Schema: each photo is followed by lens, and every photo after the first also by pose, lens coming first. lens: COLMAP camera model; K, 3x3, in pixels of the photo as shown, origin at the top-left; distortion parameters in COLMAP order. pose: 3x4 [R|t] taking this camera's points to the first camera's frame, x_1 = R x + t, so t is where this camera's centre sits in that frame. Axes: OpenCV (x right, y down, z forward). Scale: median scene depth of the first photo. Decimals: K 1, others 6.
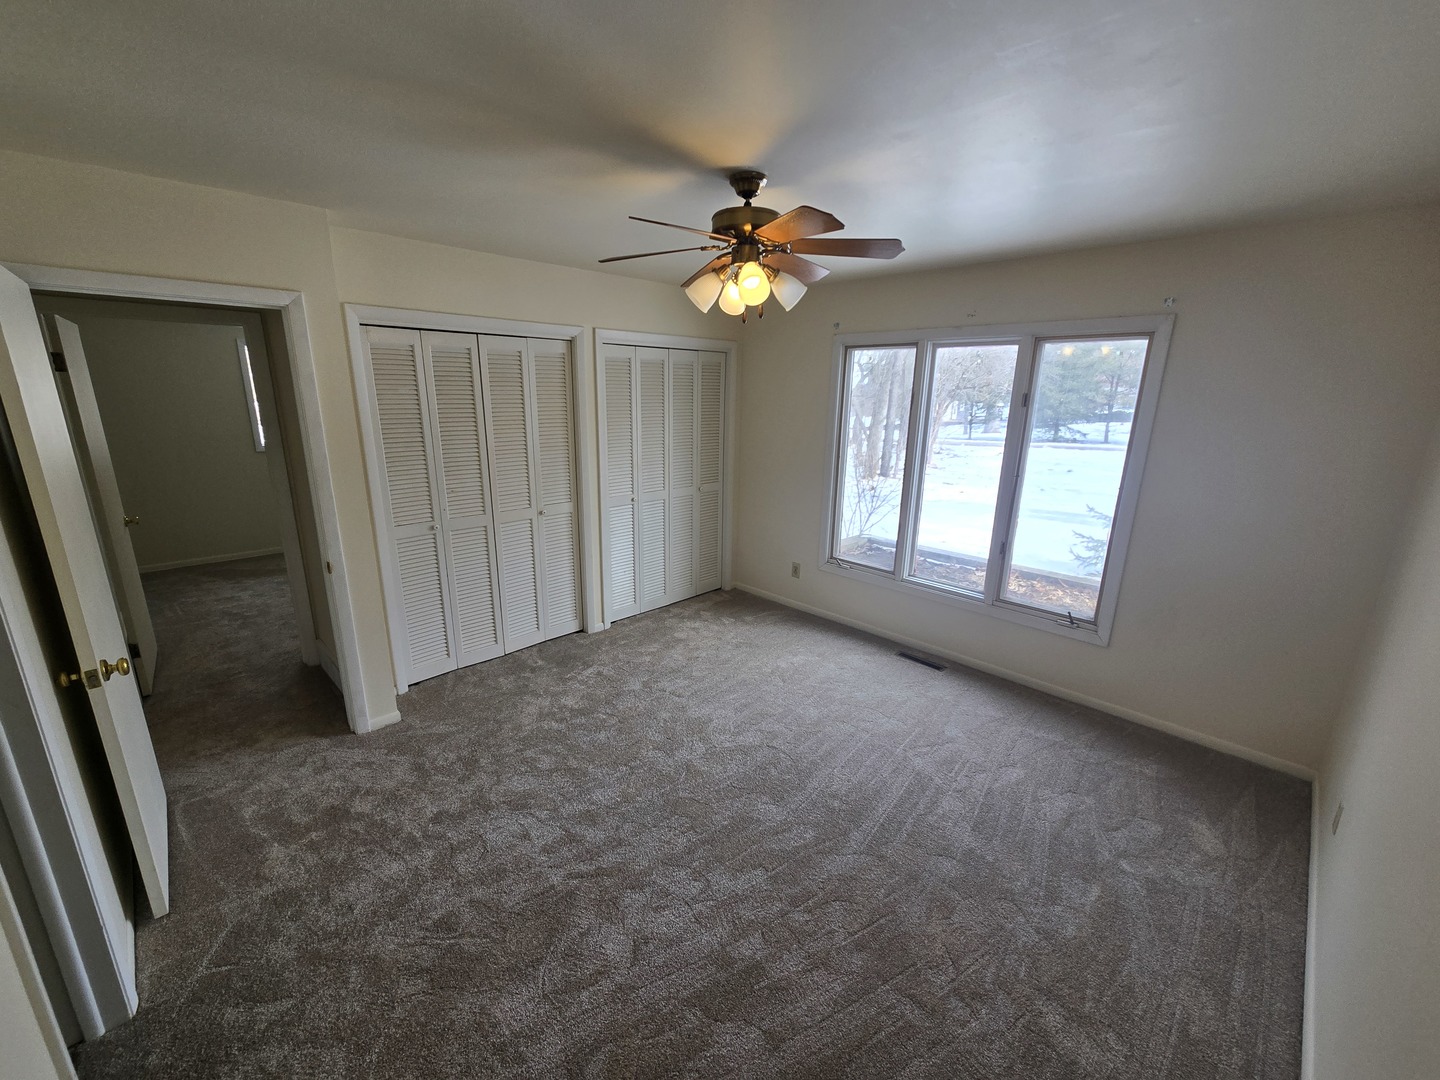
lens RADIAL K [[584.4, 0, 715.2], [0, 584.4, 544.6], [0, 0, 1]] dist [0.000731, 0.000144]
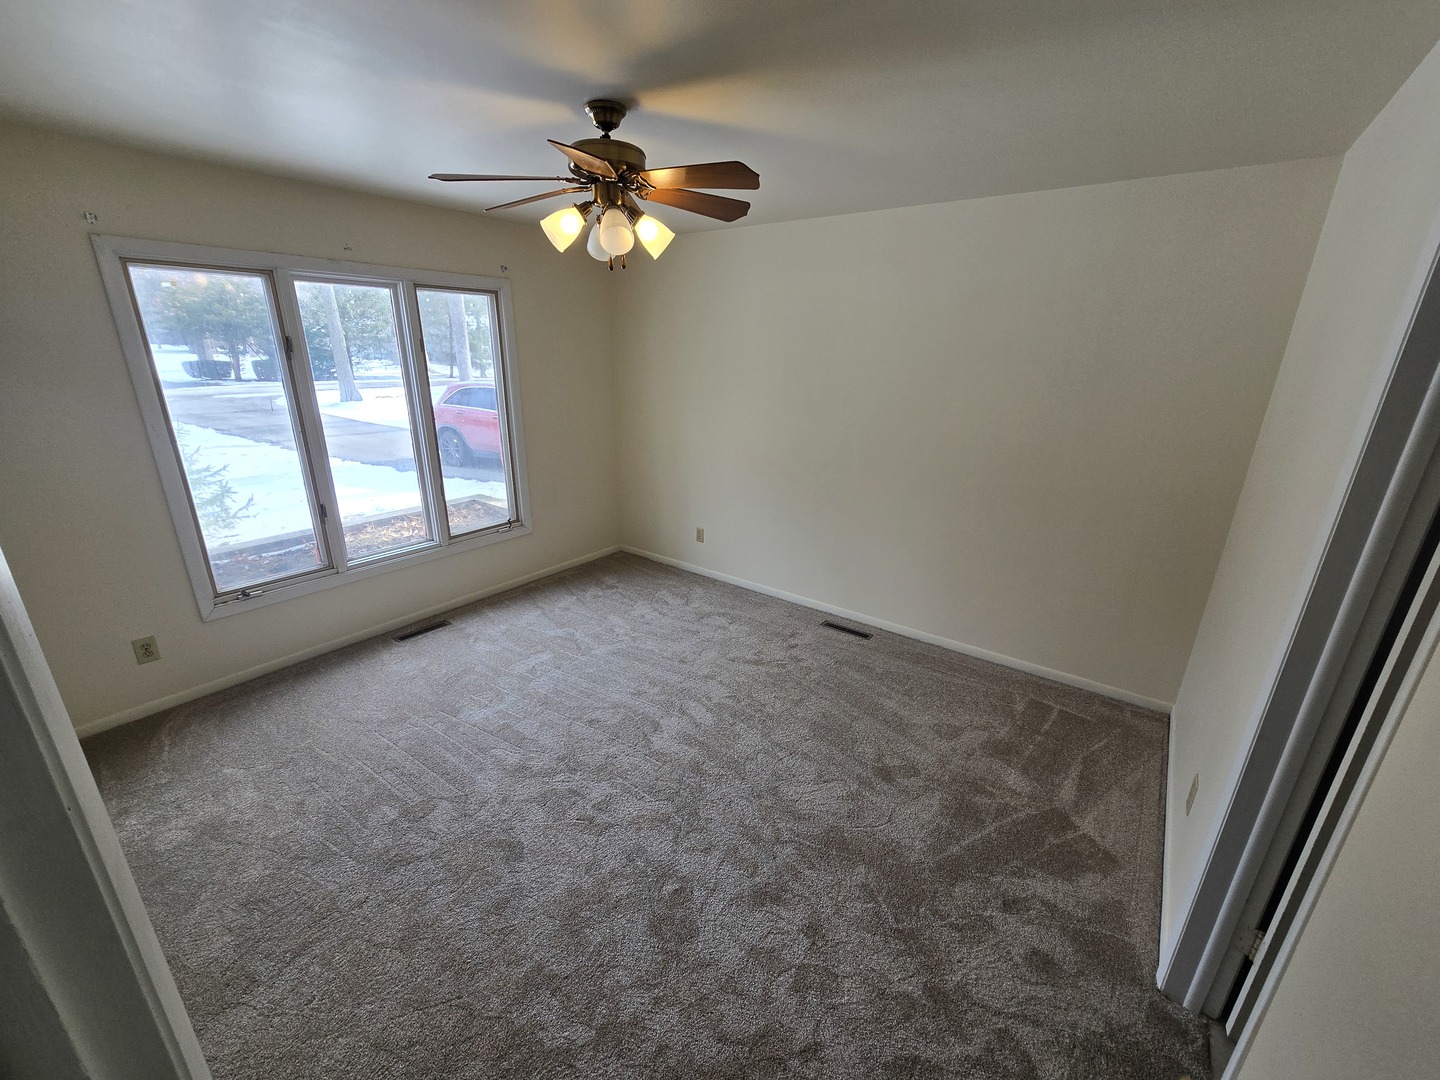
lens RADIAL K [[584.4, 0, 715.2], [0, 584.4, 544.6], [0, 0, 1]] dist [0.000731, 0.000144]
pose [[-0.127096, -0.340604, 0.931577, -0.561645], [0.239221, 0.900944, 0.362041, -0.161042], [-0.962611, 0.268866, -0.033027, 0.562392]]
